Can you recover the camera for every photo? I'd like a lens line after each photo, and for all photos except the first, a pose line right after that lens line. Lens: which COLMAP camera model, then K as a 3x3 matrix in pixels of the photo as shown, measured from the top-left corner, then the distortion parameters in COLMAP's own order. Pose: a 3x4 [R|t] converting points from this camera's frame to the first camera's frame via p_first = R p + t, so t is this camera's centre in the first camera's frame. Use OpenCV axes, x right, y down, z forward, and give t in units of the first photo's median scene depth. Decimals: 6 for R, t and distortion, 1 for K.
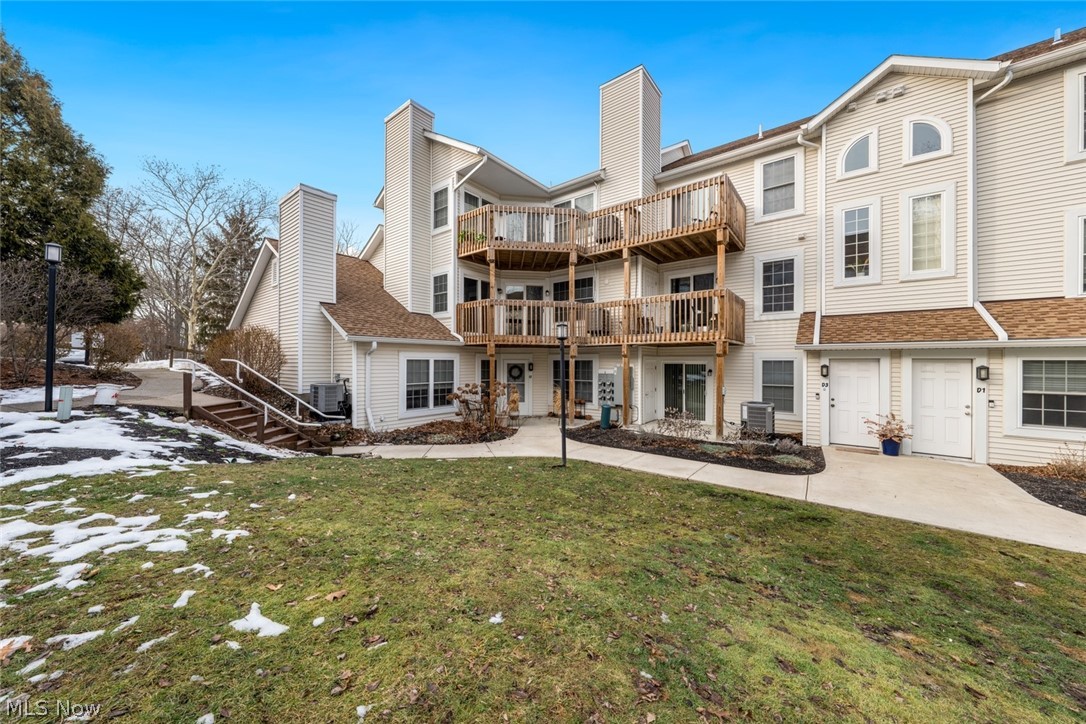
lens RADIAL K [[369.4, 0, 545.1], [0, 369.4, 360.8], [0, 0, 1]] dist [-0.002724, 0.000002]
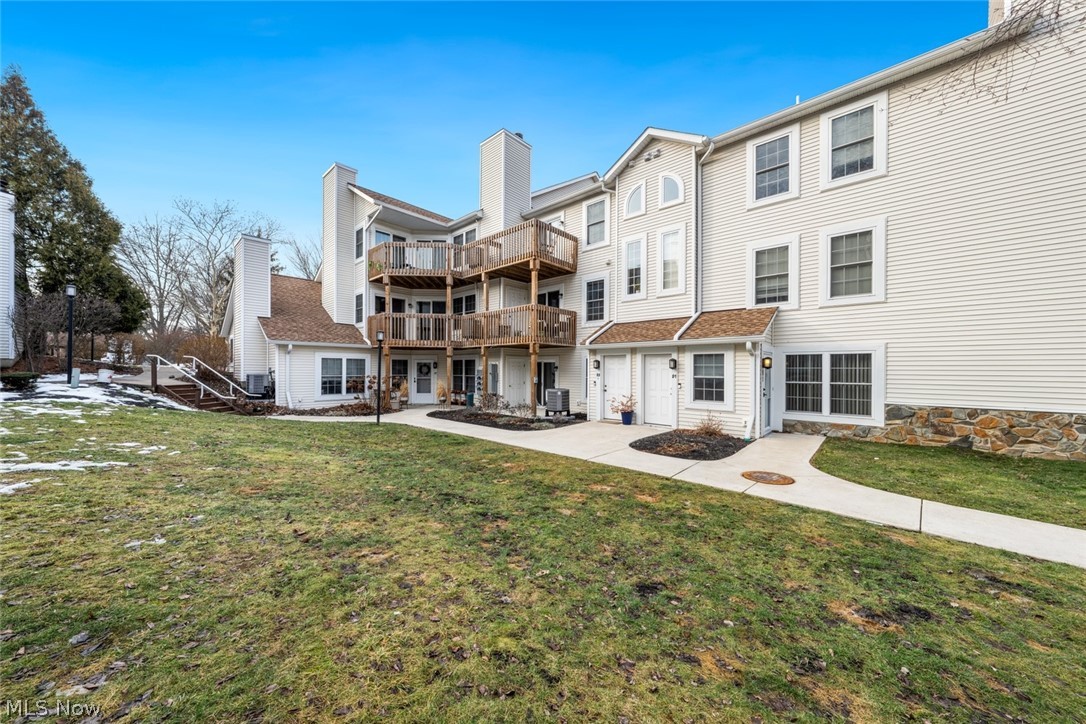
lens RADIAL K [[368.5, 0, 542.7], [0, 368.5, 369.8], [0, 0, 1]] dist [-0.001590, -0.000104]
pose [[0.997015, 0.001660, -0.077188, 0.600537], [-0.001412, 0.999994, 0.003266, 0.038510], [0.077193, -0.003147, 0.997011, -0.326417]]
